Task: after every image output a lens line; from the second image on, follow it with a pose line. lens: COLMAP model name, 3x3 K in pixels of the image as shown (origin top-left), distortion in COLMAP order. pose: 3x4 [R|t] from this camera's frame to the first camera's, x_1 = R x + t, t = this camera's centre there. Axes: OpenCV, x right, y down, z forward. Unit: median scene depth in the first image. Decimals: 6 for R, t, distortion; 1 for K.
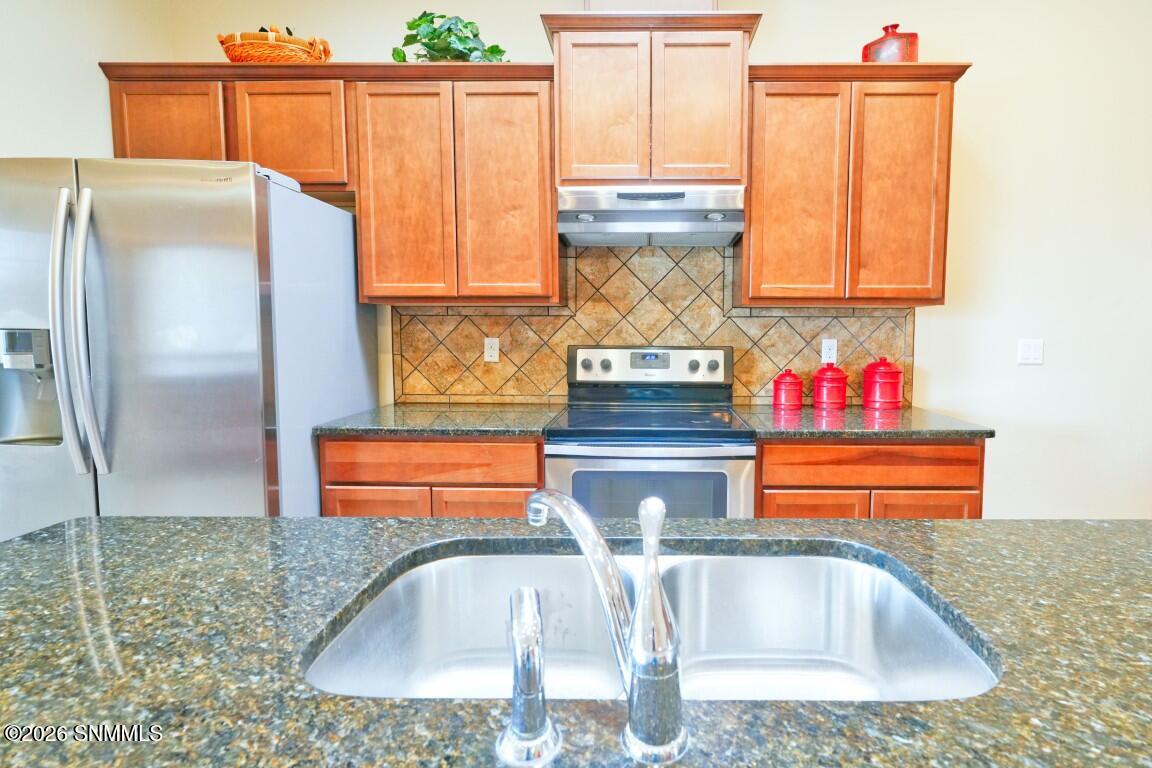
lens RADIAL K [[568.2, 0, 635.1], [0, 568.2, 368.1], [0, 0, 1]] dist [-0.001895, -0.000019]
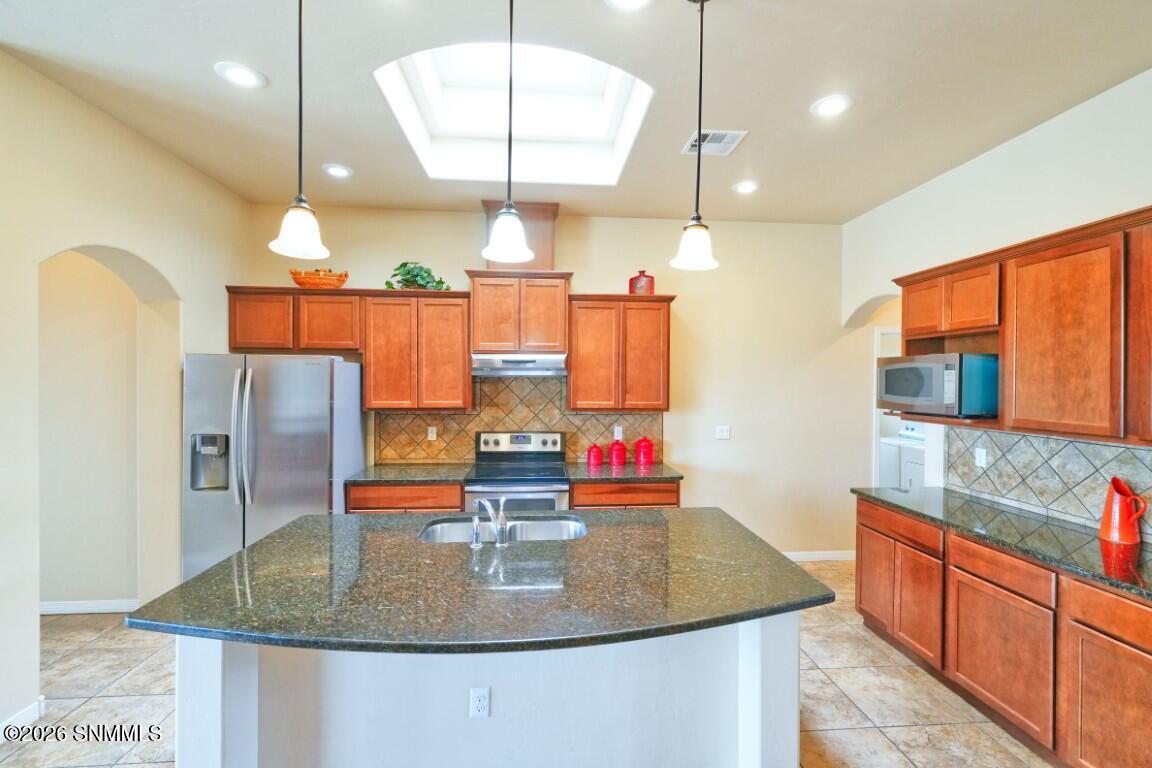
lens RADIAL K [[506.4, 0, 576.0], [0, 506.4, 384.0], [0, 0, 1]] dist [-0.000753, 0.000010]
pose [[0.995422, 0.002293, 0.095555, 0.051246], [0.003976, 0.997853, -0.065373, -0.092528], [-0.095500, 0.065453, 0.993275, -0.719093]]
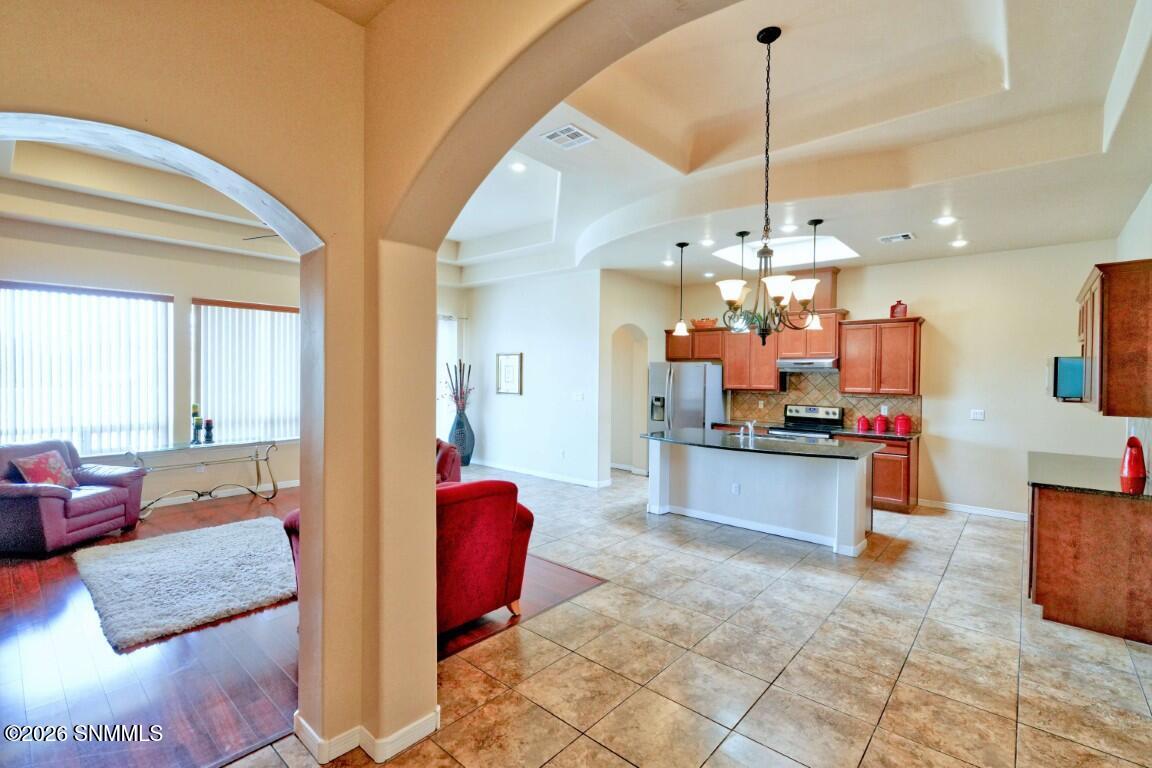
lens RADIAL K [[506.4, 0, 576.0], [0, 506.4, 384.0], [0, 0, 1]] dist [-0.000753, 0.000010]
pose [[0.770382, 0.018434, -0.637316, 0.842465], [-0.053720, 0.997904, -0.036073, 0.012162], [0.635315, 0.062027, 0.769758, -2.062775]]
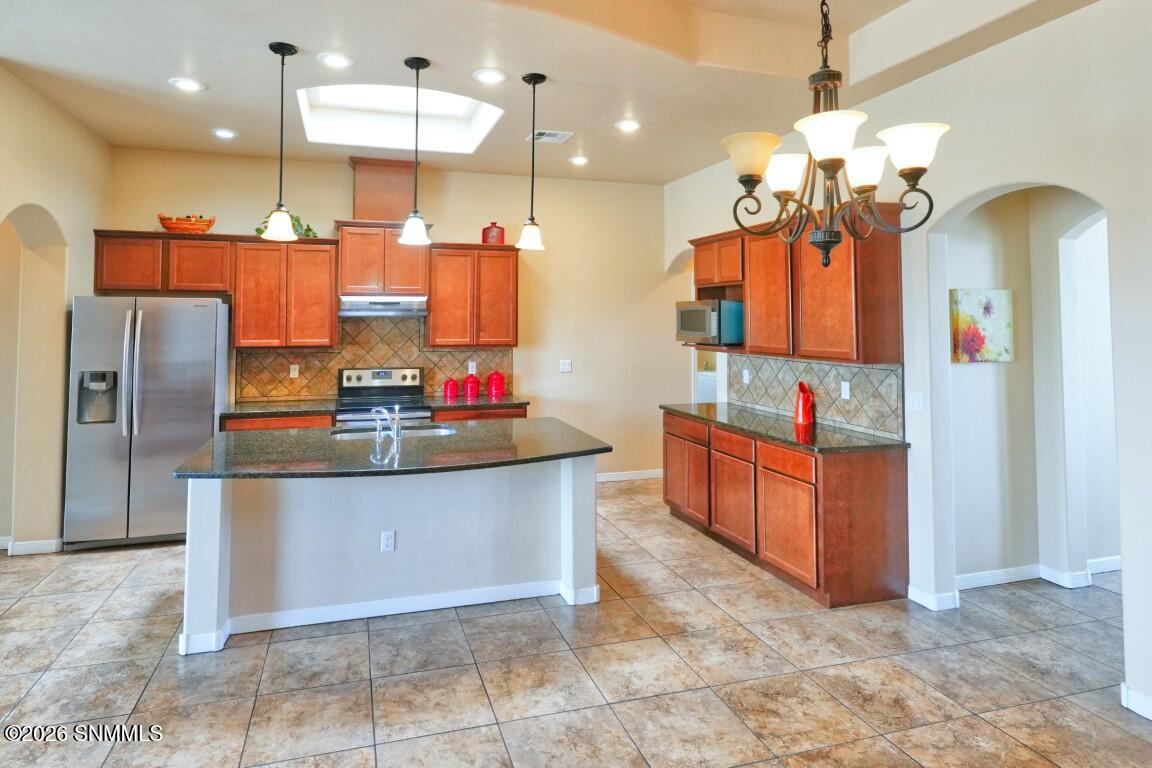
lens RADIAL K [[650.6, 0, 536.5], [0, 650.6, 294.1], [0, 0, 1]] dist [0.000925, 0.000638]
pose [[0.955355, 0.010752, 0.295266, -0.142950], [0.021942, 0.993996, -0.107190, -0.043027], [-0.294646, 0.108883, 0.949383, -1.459592]]
